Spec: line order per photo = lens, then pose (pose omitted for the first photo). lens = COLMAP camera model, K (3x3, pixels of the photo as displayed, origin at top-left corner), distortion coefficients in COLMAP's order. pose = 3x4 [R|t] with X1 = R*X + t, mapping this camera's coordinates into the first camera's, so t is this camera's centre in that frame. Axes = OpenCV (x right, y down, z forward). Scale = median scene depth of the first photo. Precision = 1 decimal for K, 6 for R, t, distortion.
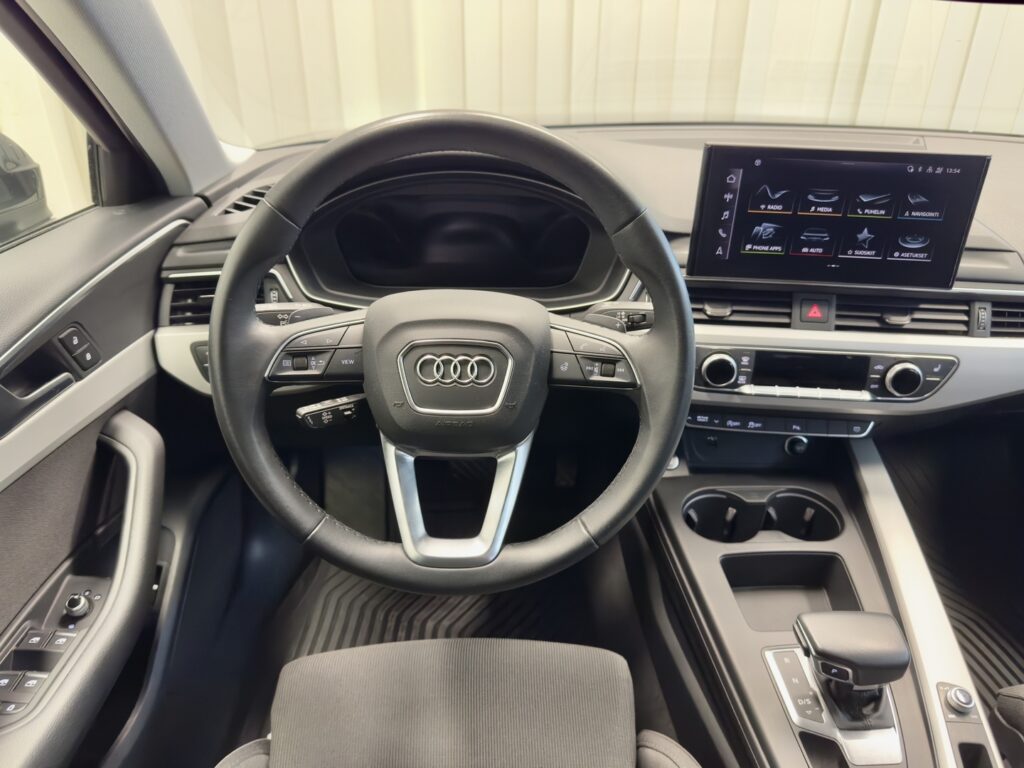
lens RADIAL K [[751.5, 0, 512.1], [0, 751.5, 389.1], [0, 0, 1]] dist [0.063481, -0.155199]
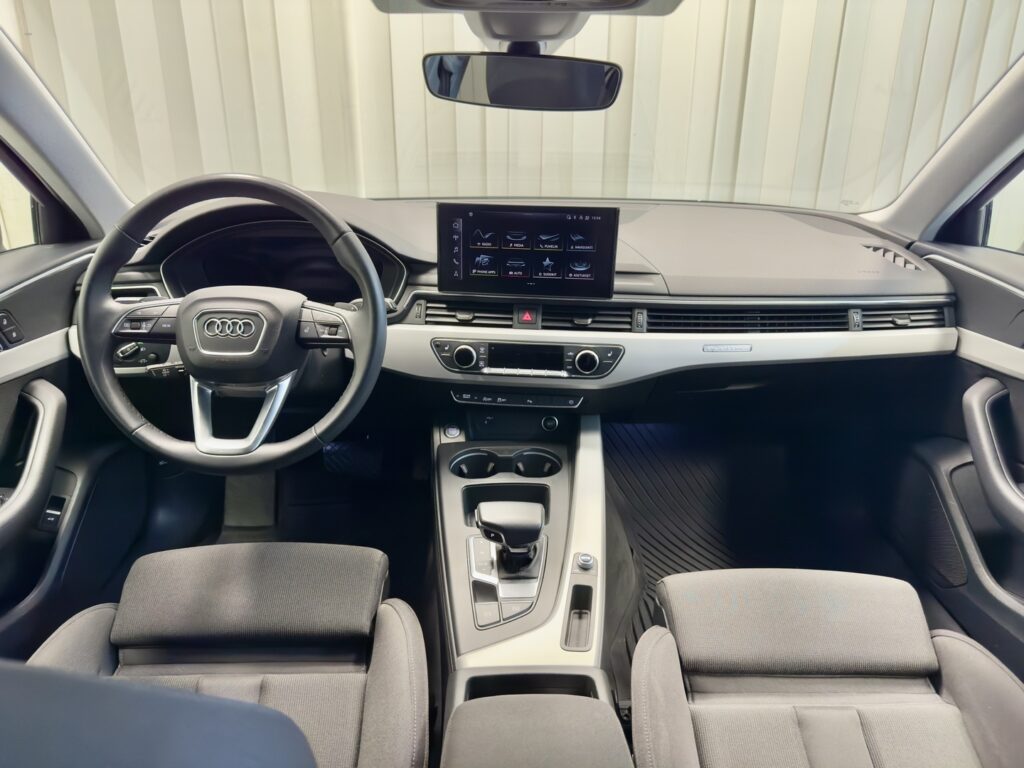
lens RADIAL K [[716.2, 0, 512.0], [0, 716.2, 384.0], [0, 0, 1]] dist [0.071720, -0.126964]
pose [[0.999966, 0.000014, 0.008215, 0.376472], [0.000995, 0.992441, -0.122718, 0.207404], [-0.008155, 0.122722, 0.992408, -0.378689]]
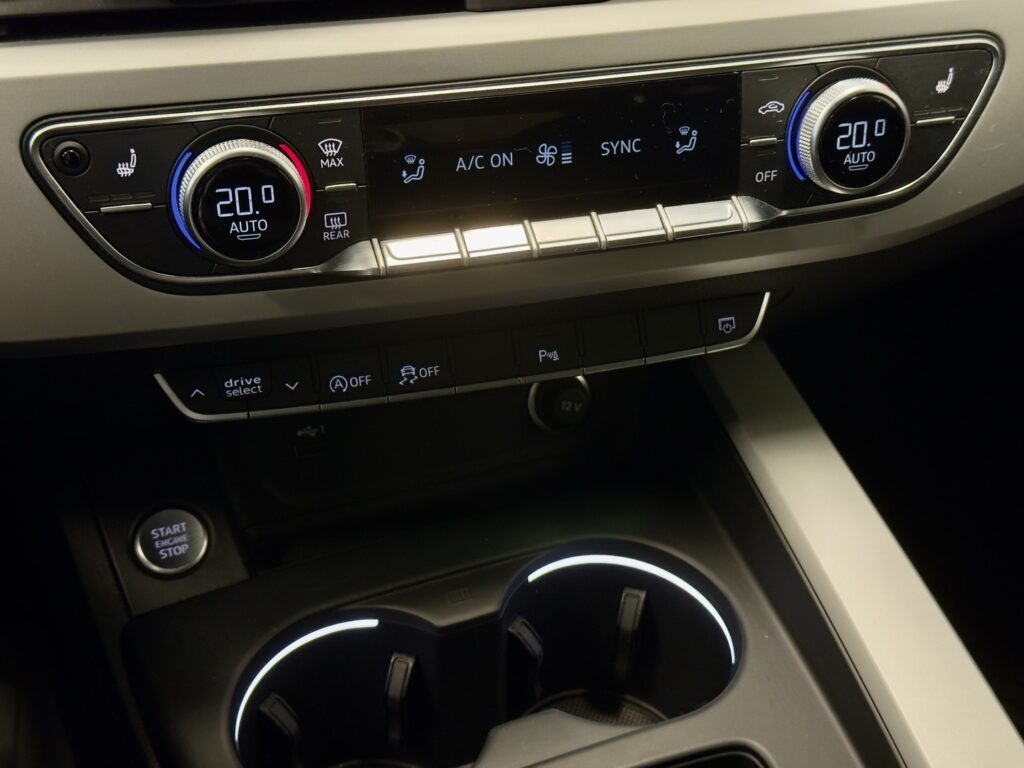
lens RADIAL K [[1446.8, 0, 512.0], [0, 1446.8, 384.0], [0, 0, 1]] dist [0.041026, 0.025869]
pose [[0.924770, -0.198438, 0.324688, 0.196347], [0.177167, 0.979668, 0.094135, 0.005713], [-0.336767, -0.029529, 0.941125, 0.524167]]
